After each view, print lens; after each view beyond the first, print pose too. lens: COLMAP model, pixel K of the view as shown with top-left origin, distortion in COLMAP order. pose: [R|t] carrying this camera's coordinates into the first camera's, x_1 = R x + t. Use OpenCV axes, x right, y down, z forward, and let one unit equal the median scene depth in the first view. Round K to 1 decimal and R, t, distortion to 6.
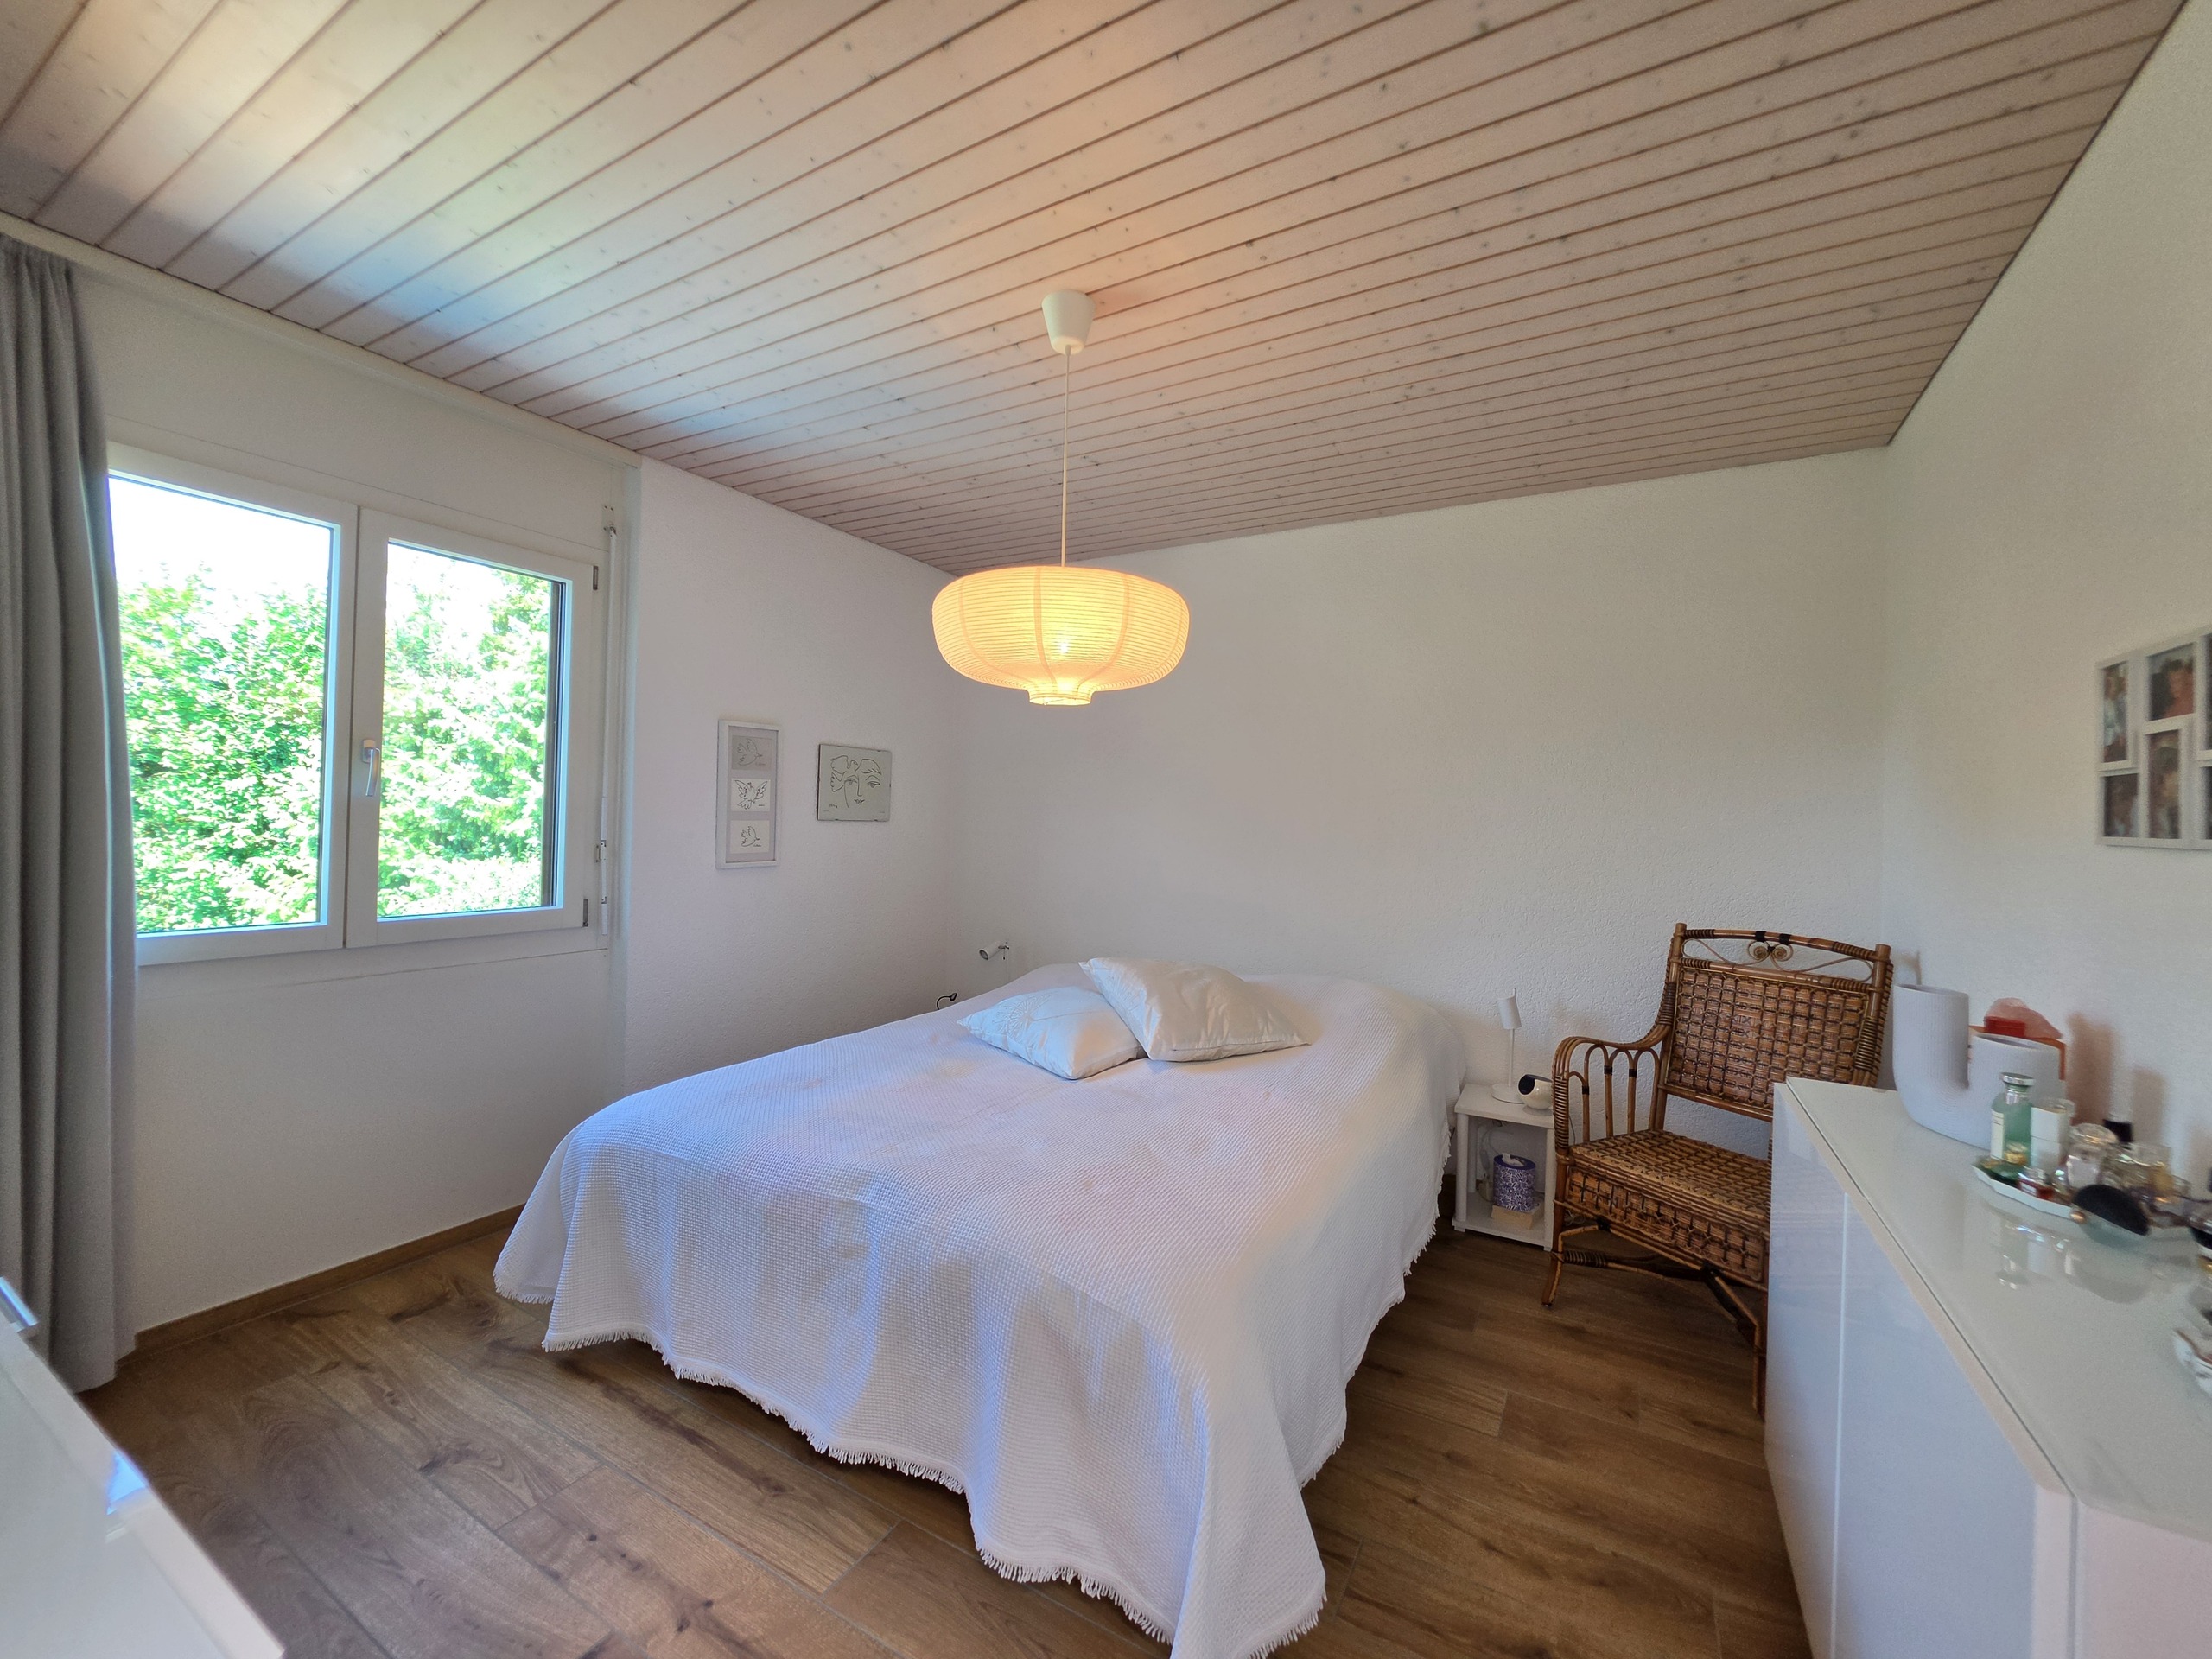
lens RADIAL K [[891.5, 0, 1108.6], [0, 891.5, 825.9], [0, 0, 1]] dist [-0.003971, -0.000040]
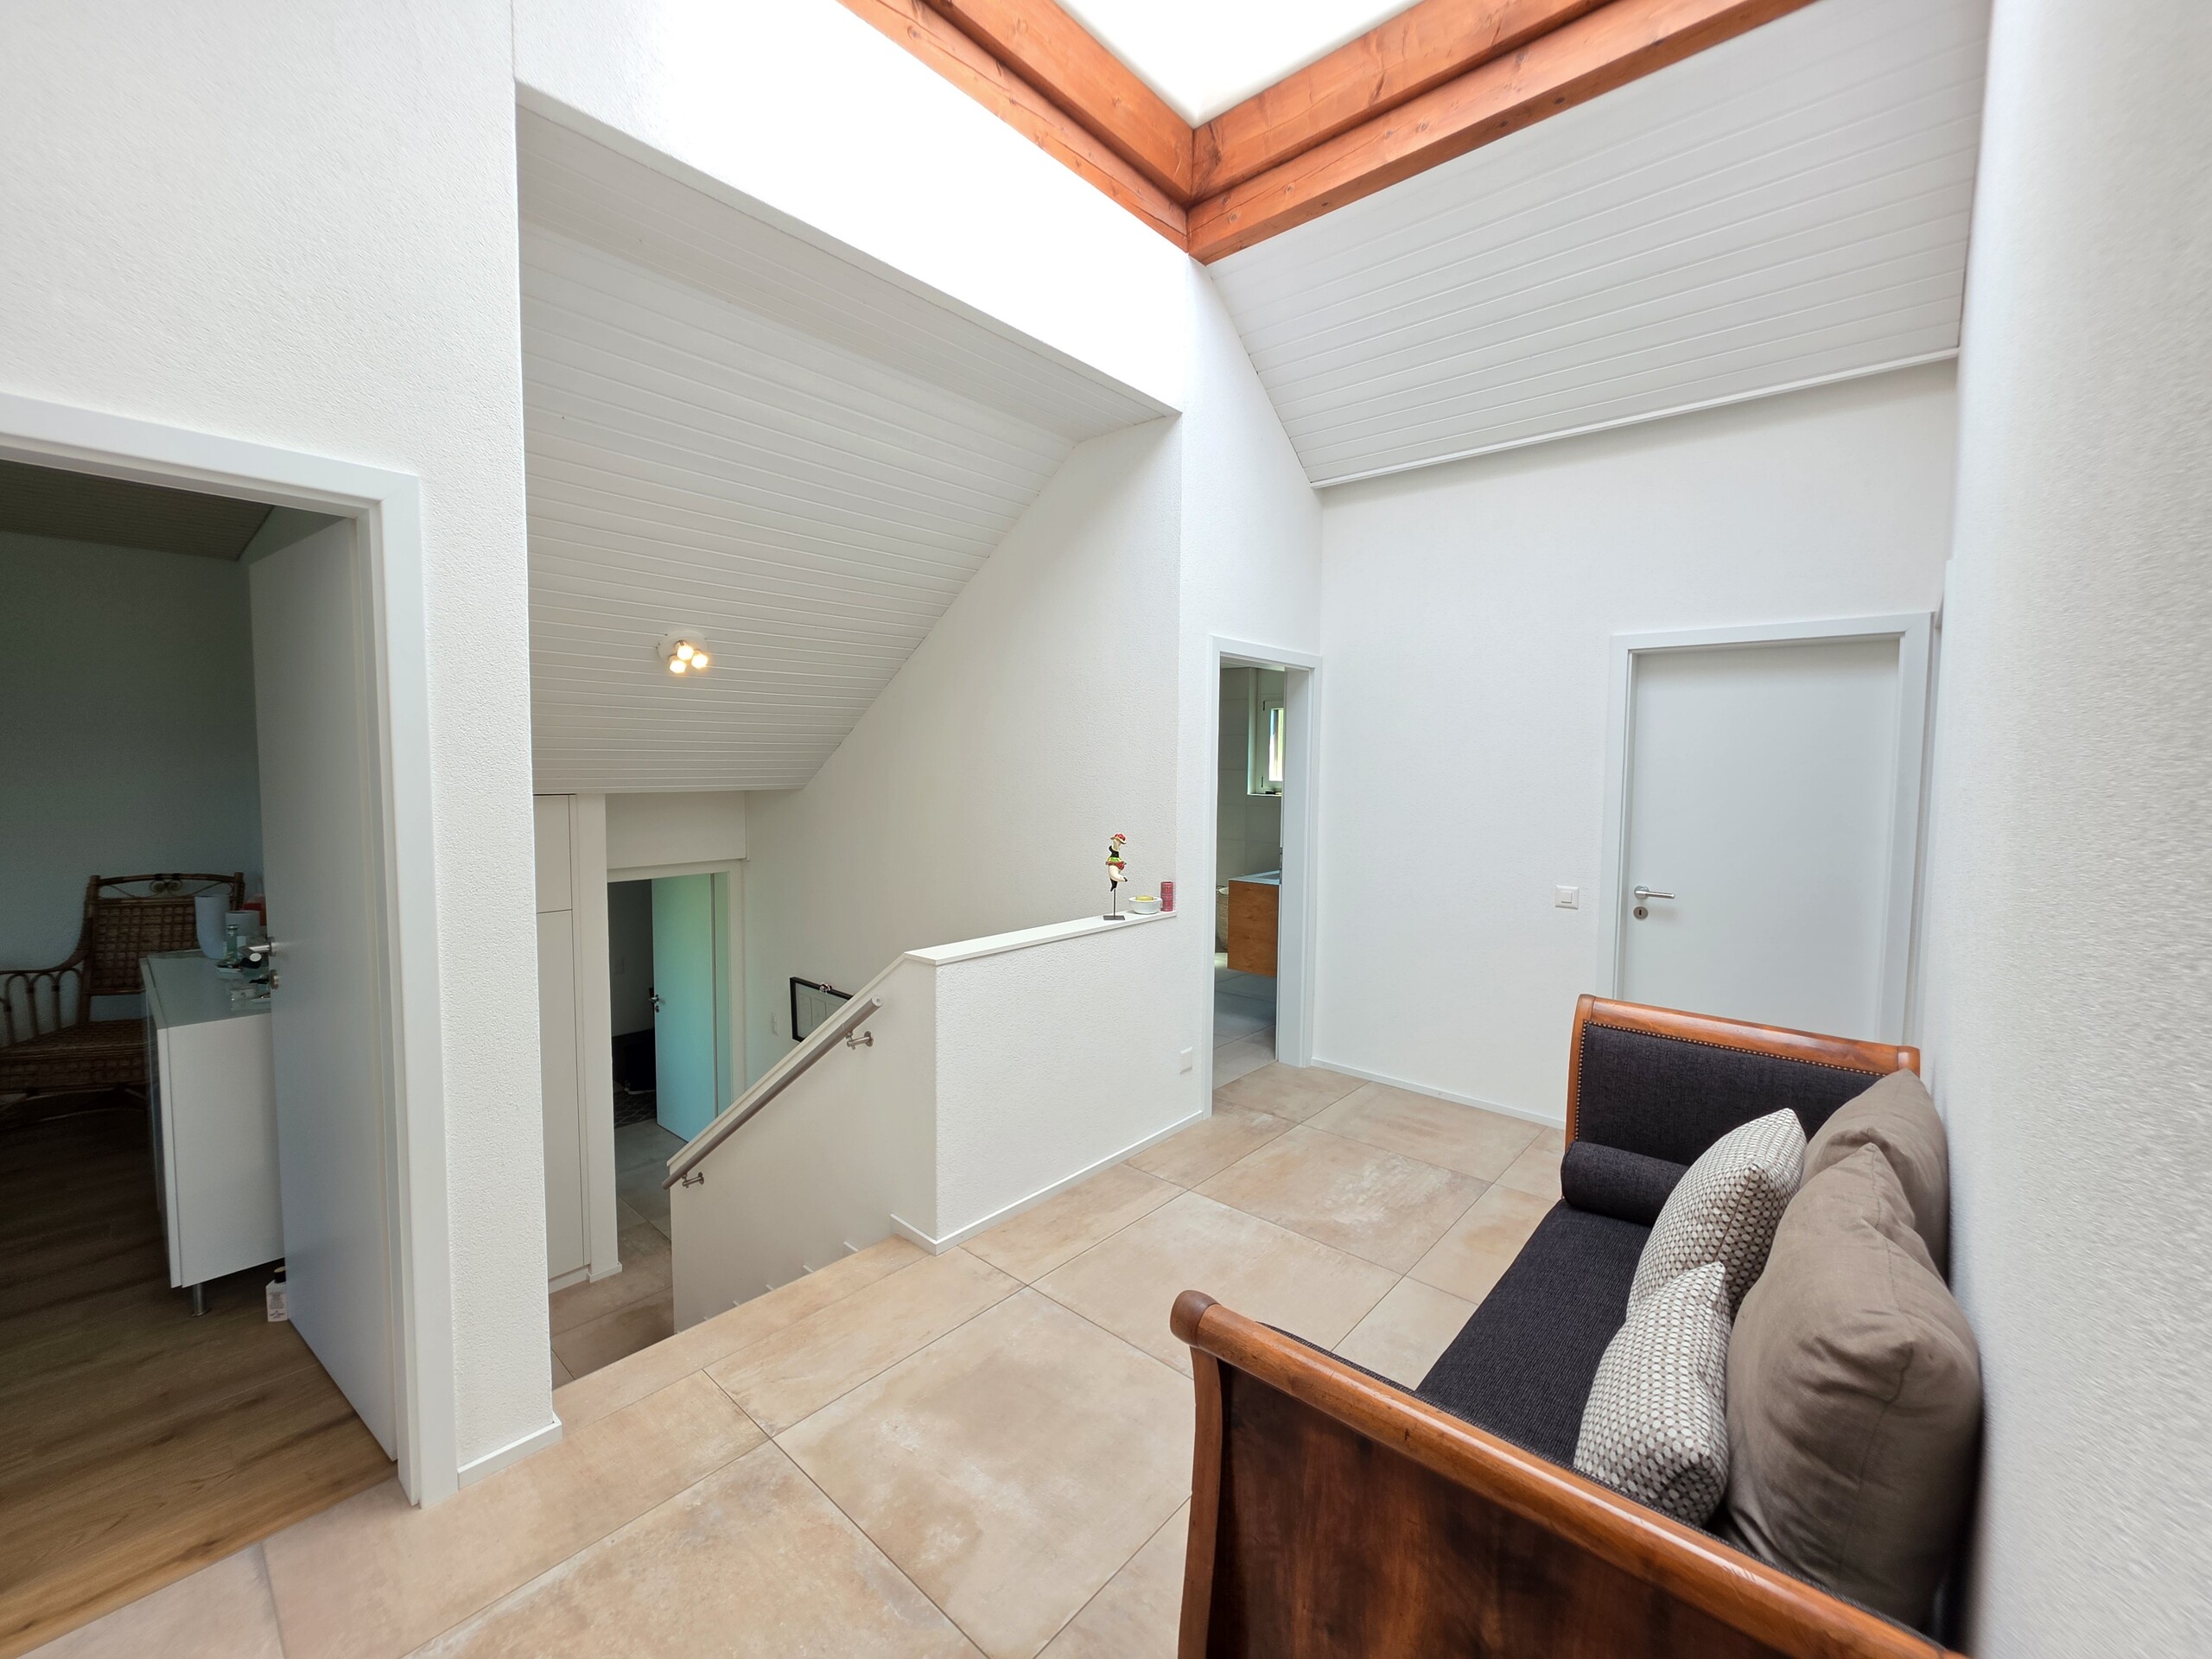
lens RADIAL K [[891.5, 0, 1113.4], [0, 891.5, 820.6], [0, 0, 1]] dist [-0.003971, -0.000040]
pose [[0.204567, -0.090053, 0.974701, -0.399658], [-0.004936, 0.995652, 0.093024, -0.119860], [-0.978840, -0.023841, 0.203233, -0.893887]]
